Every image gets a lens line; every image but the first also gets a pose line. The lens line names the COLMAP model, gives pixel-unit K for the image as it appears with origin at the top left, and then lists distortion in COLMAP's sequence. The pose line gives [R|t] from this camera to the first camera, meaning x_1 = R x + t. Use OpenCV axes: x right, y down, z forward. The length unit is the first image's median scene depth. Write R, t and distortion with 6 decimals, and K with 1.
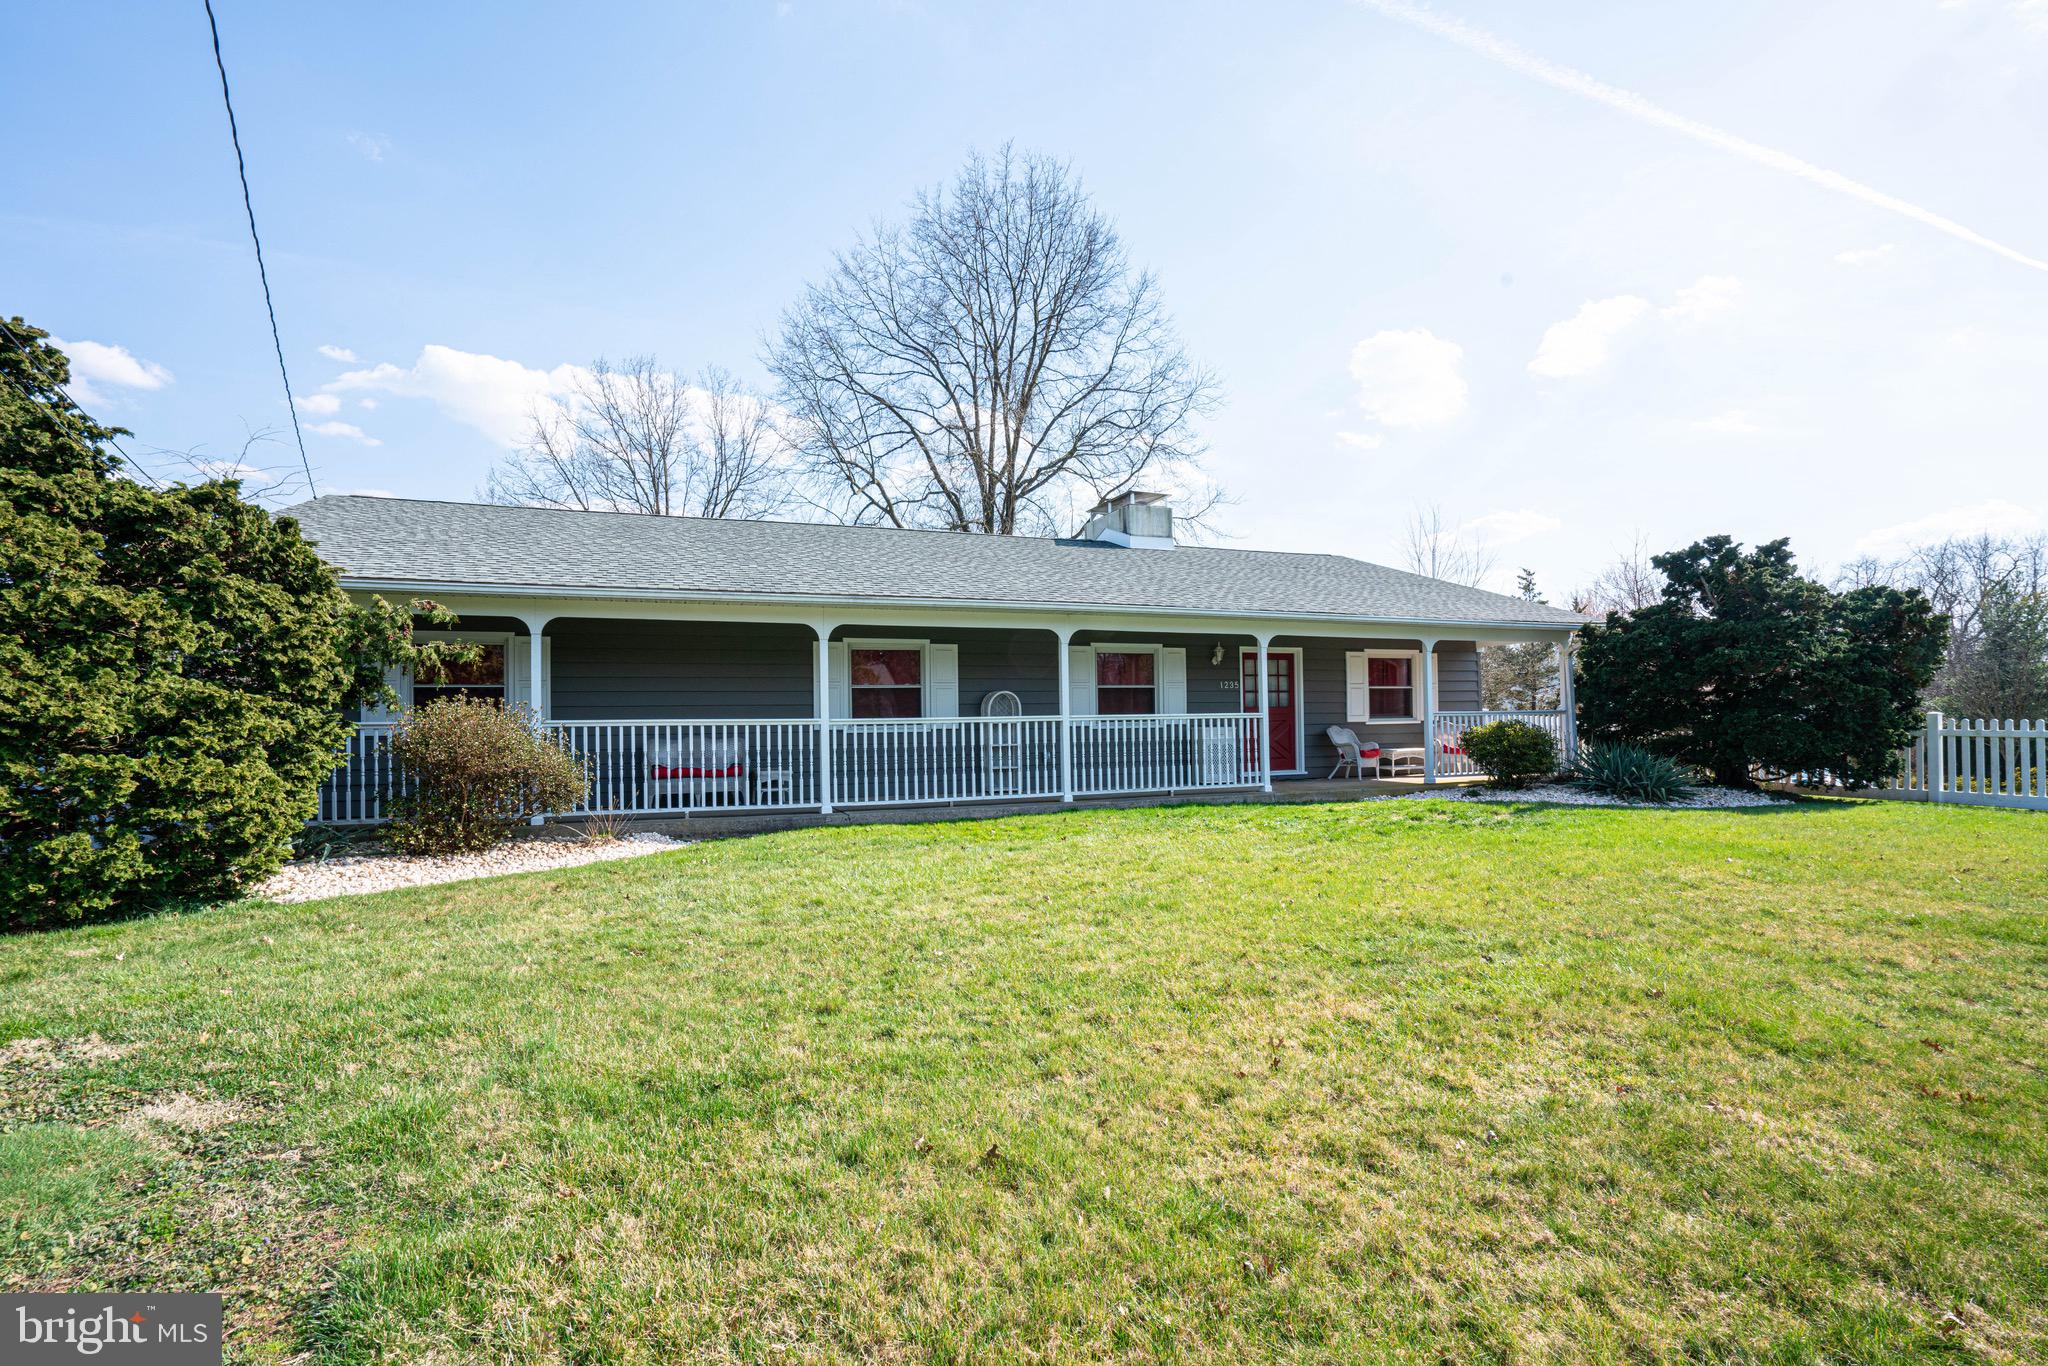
lens RADIAL K [[937.7, 0, 970.9], [0, 937.7, 713.4], [0, 0, 1]] dist [-0.014102, -0.000005]
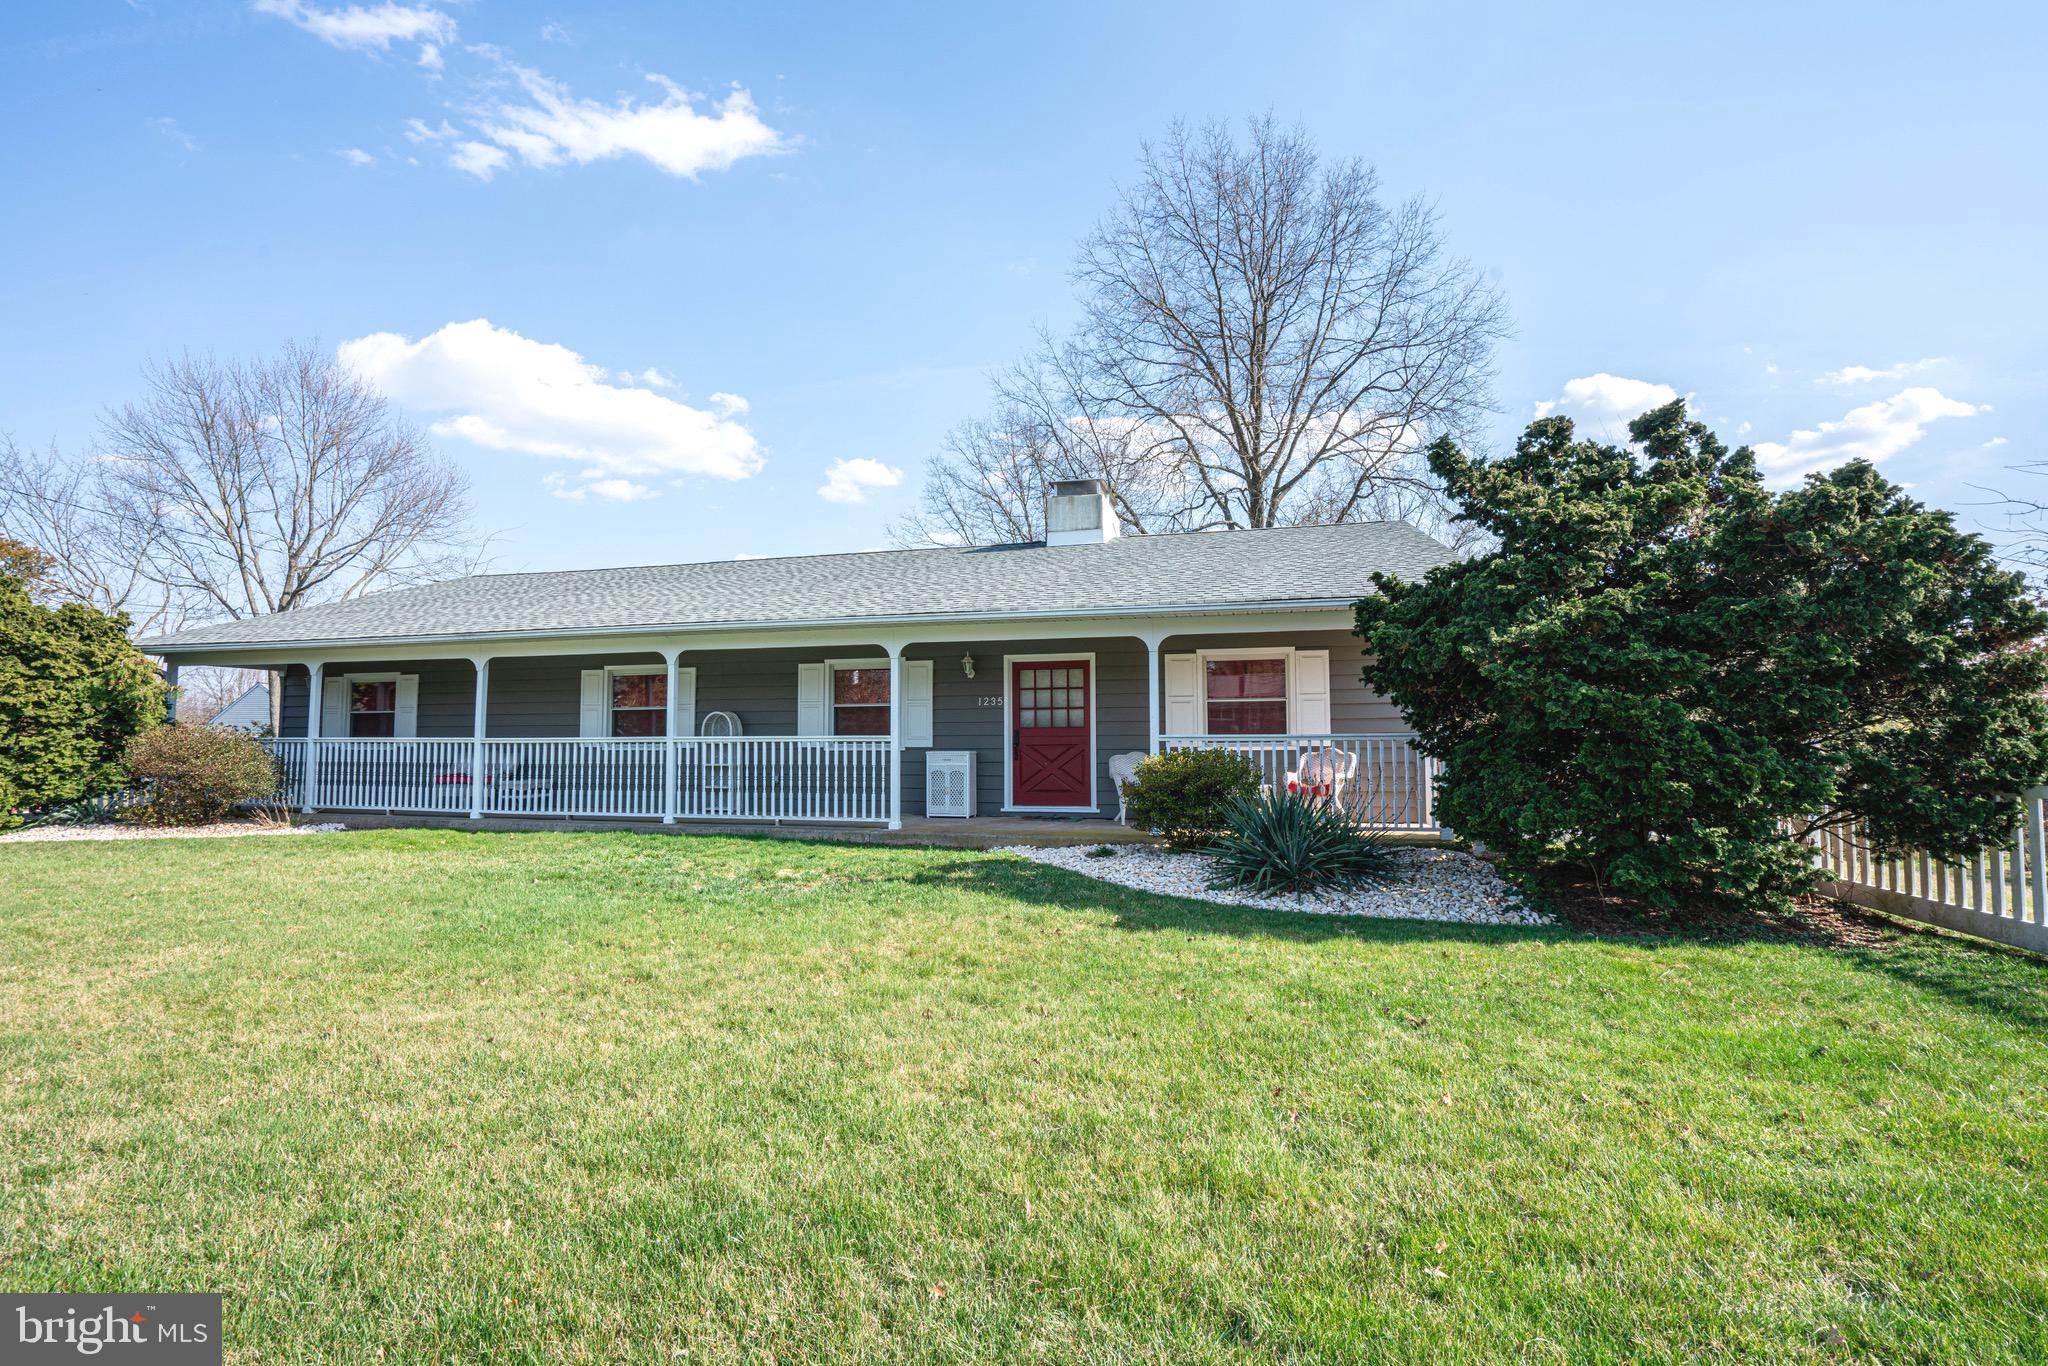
lens RADIAL K [[937.7, 0, 1021.6], [0, 937.7, 674.7], [0, 0, 1]] dist [-0.014102, -0.000005]
pose [[0.803631, -0.030904, -0.594325, 0.888339], [-0.001942, 0.998509, -0.054547, -0.009008], [0.595125, 0.044990, 0.802373, 0.371405]]
